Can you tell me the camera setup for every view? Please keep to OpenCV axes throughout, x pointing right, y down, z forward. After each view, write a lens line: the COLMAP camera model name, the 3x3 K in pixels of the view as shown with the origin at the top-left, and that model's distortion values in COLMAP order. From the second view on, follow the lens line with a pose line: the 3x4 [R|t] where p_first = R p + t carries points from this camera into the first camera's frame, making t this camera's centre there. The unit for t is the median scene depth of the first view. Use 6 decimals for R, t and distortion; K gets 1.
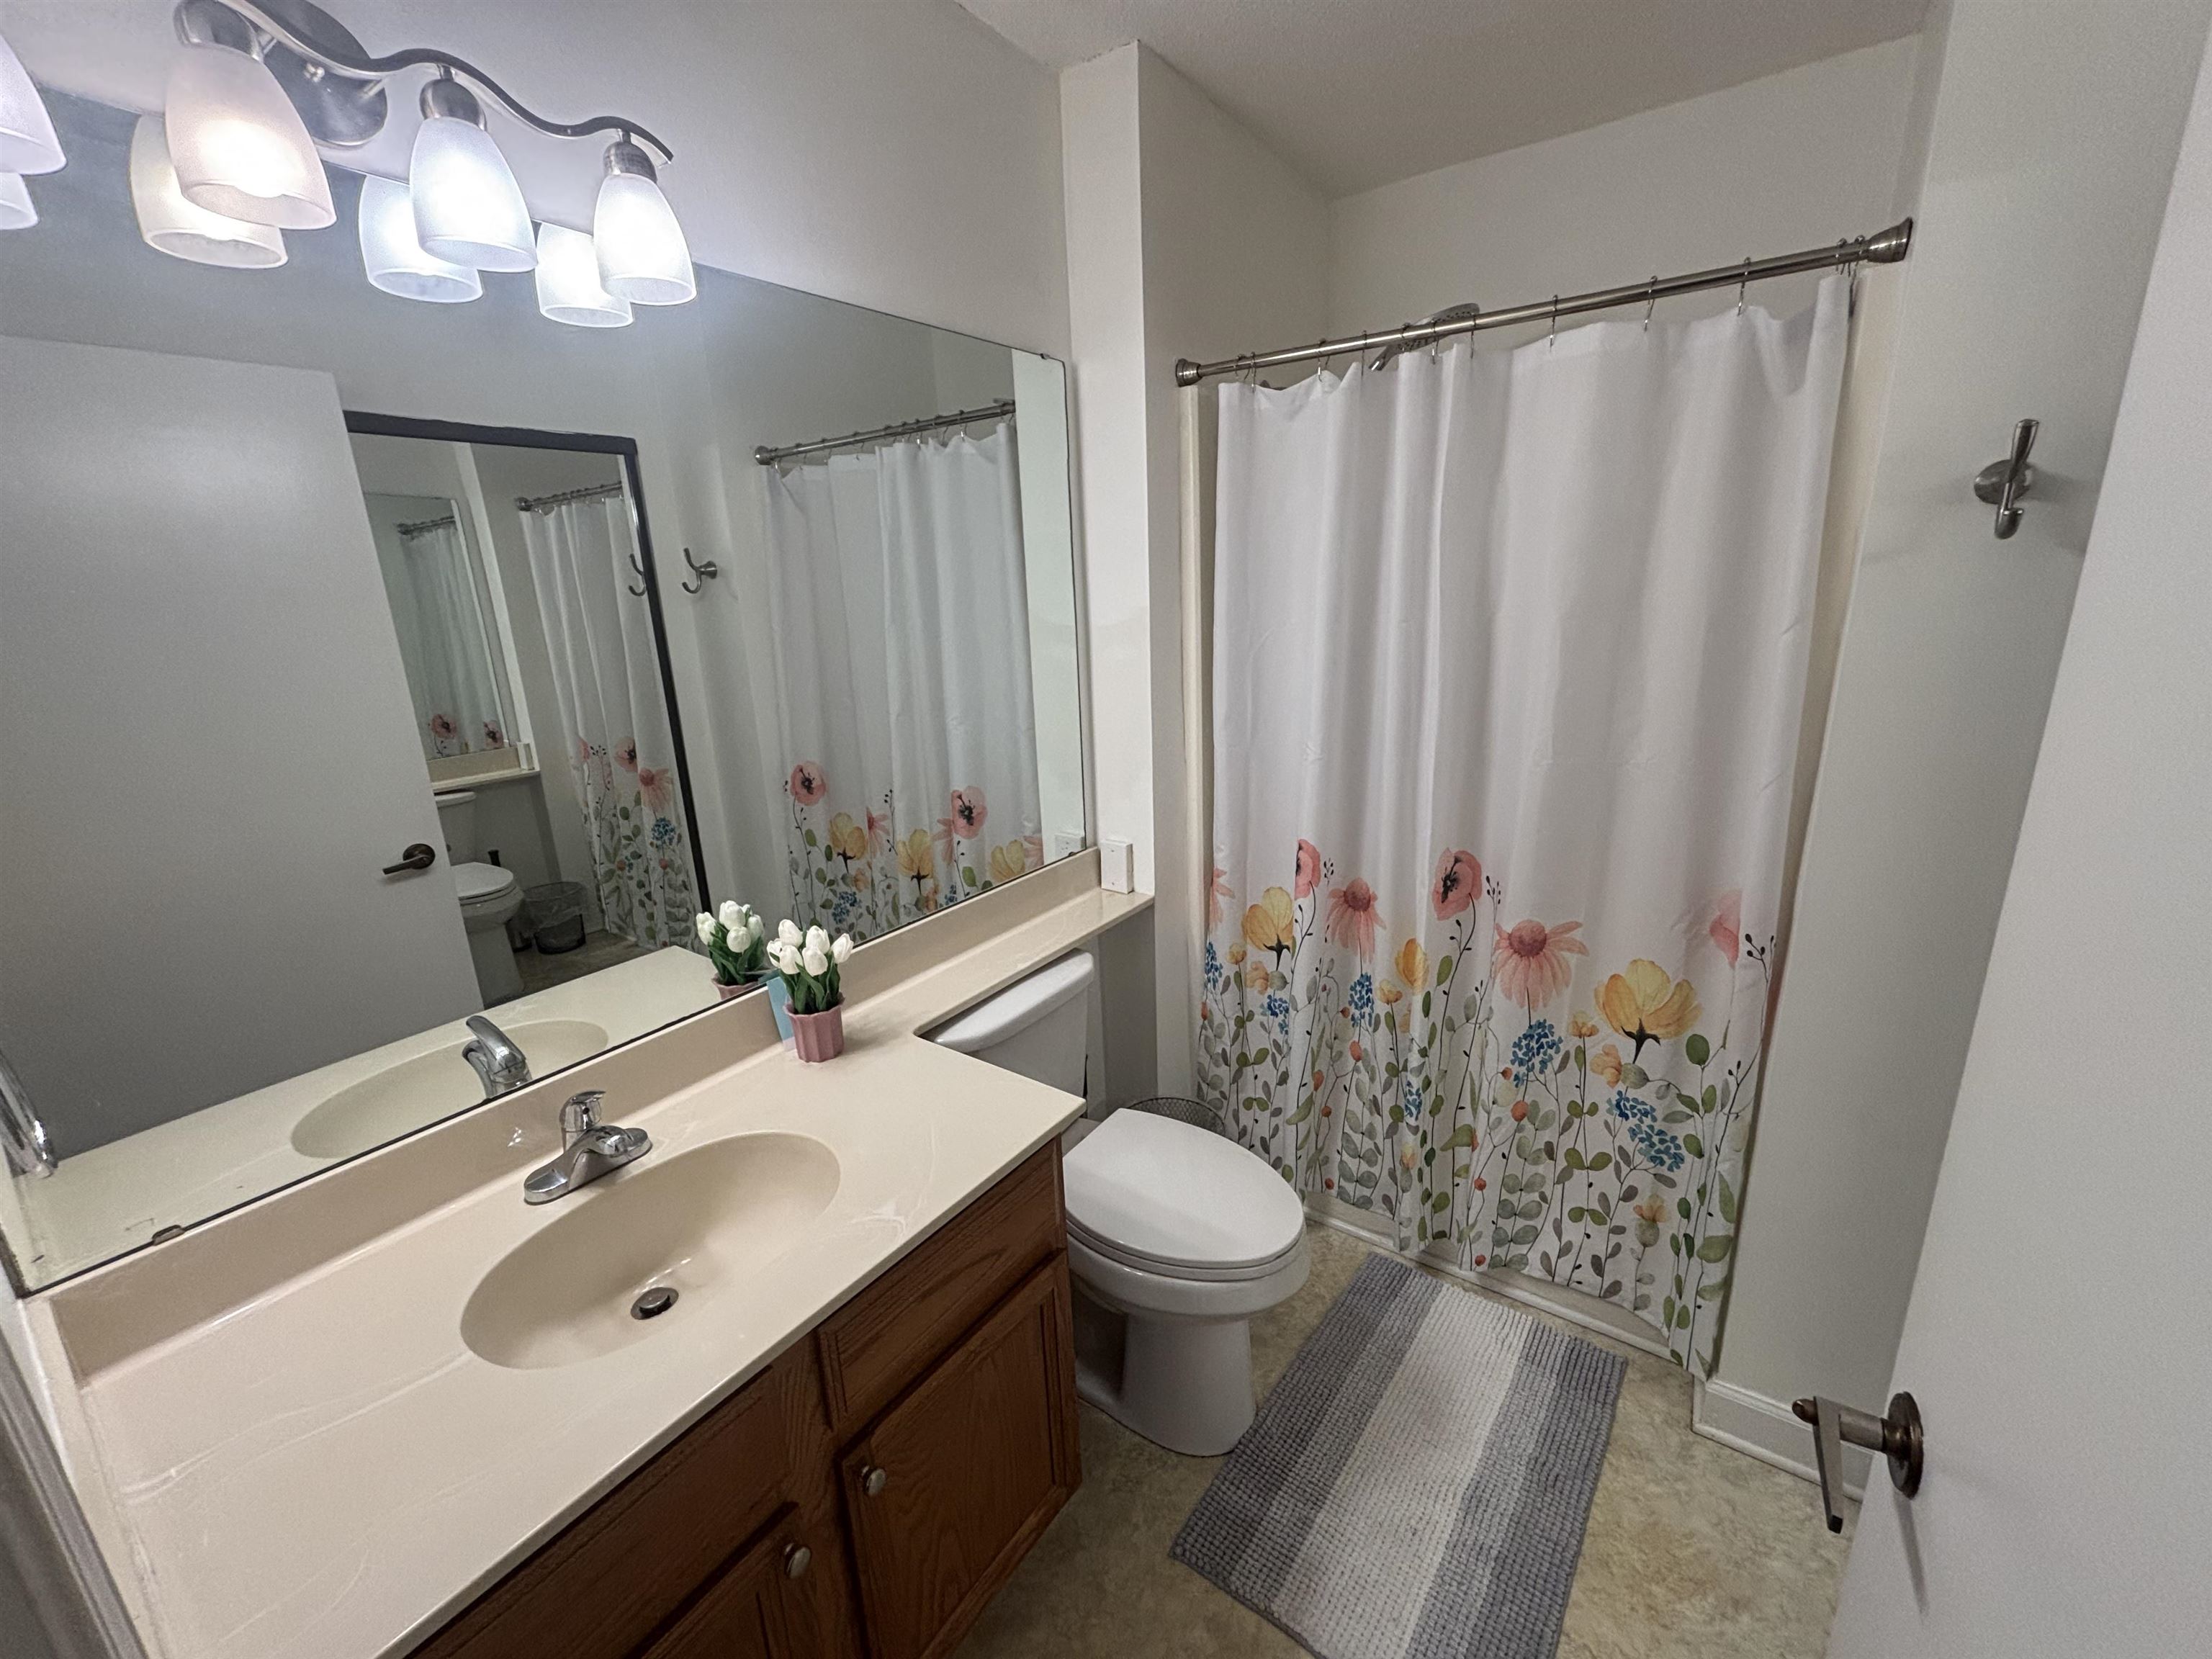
lens RADIAL K [[894.7, 0, 1107.5], [0, 894.7, 828.1], [0, 0, 1]] dist [-0.001083, -0.000382]
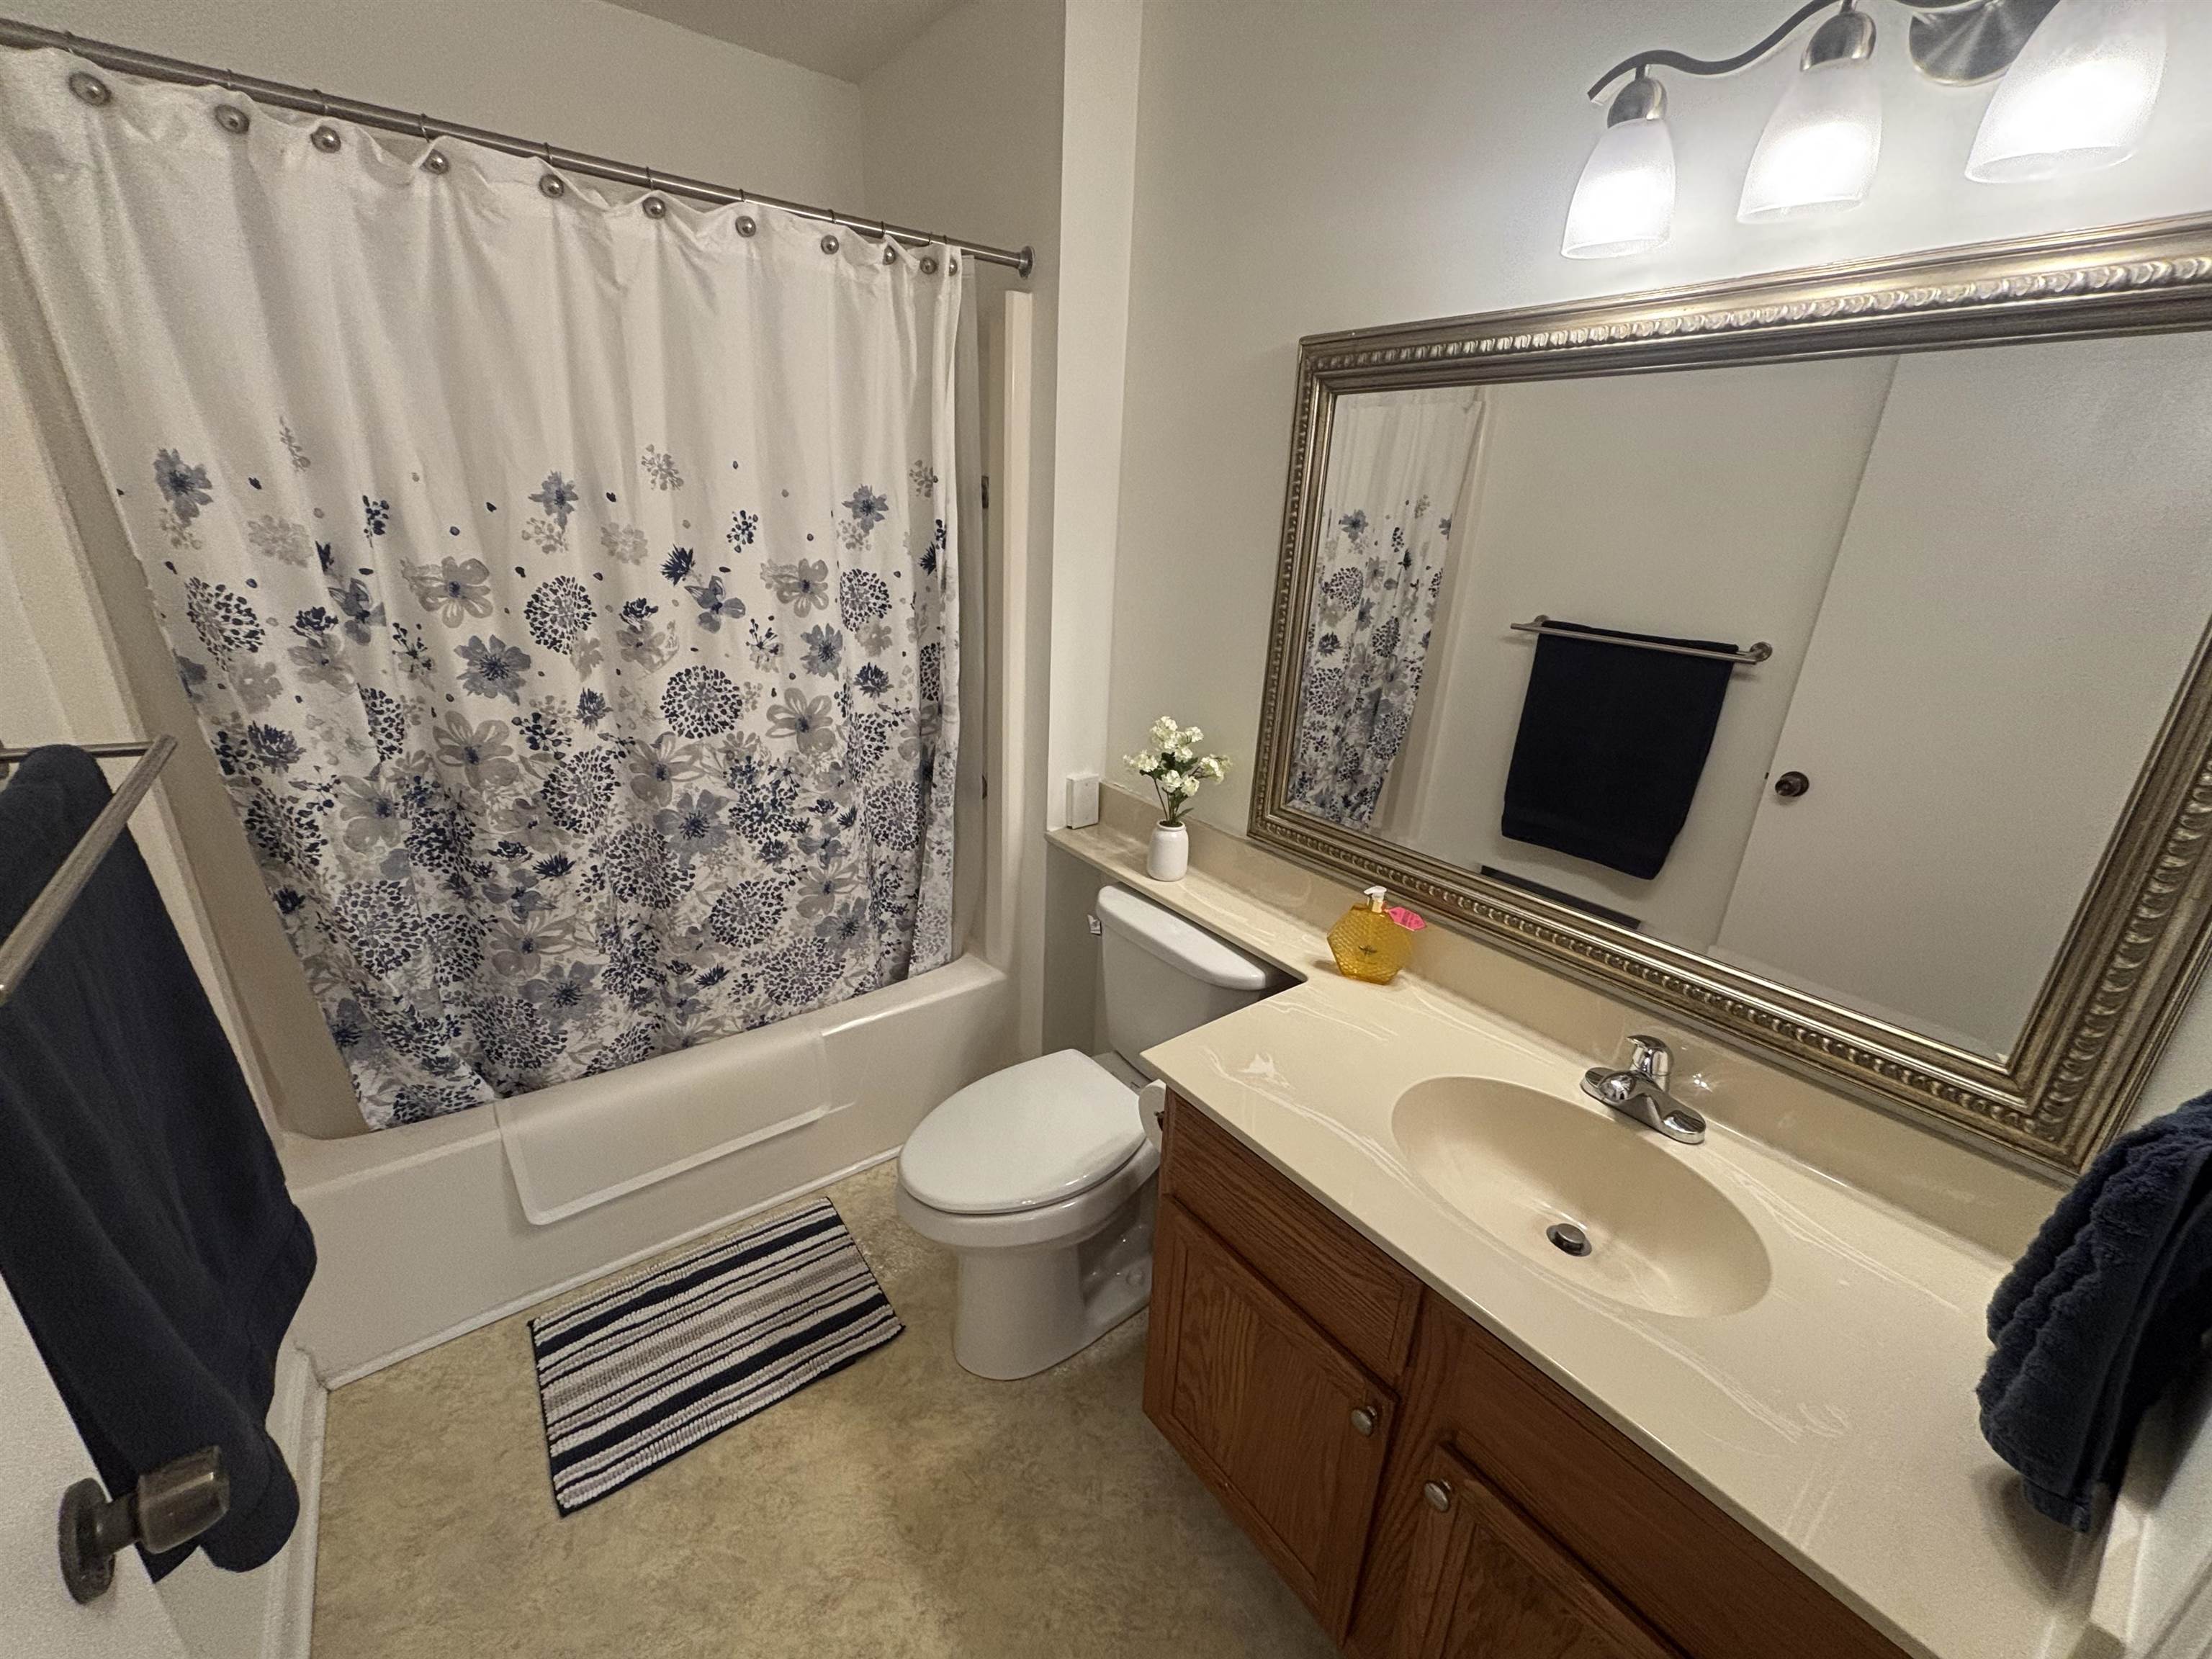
lens RADIAL K [[894.7, 0, 1105.1], [0, 894.7, 827.2], [0, 0, 1]] dist [-0.001083, -0.000382]
pose [[-0.288481, 0.354964, -0.889258, 0.360454], [-0.281819, 0.856125, 0.433162, -0.143276], [0.915072, 0.375568, -0.146940, 0.510662]]
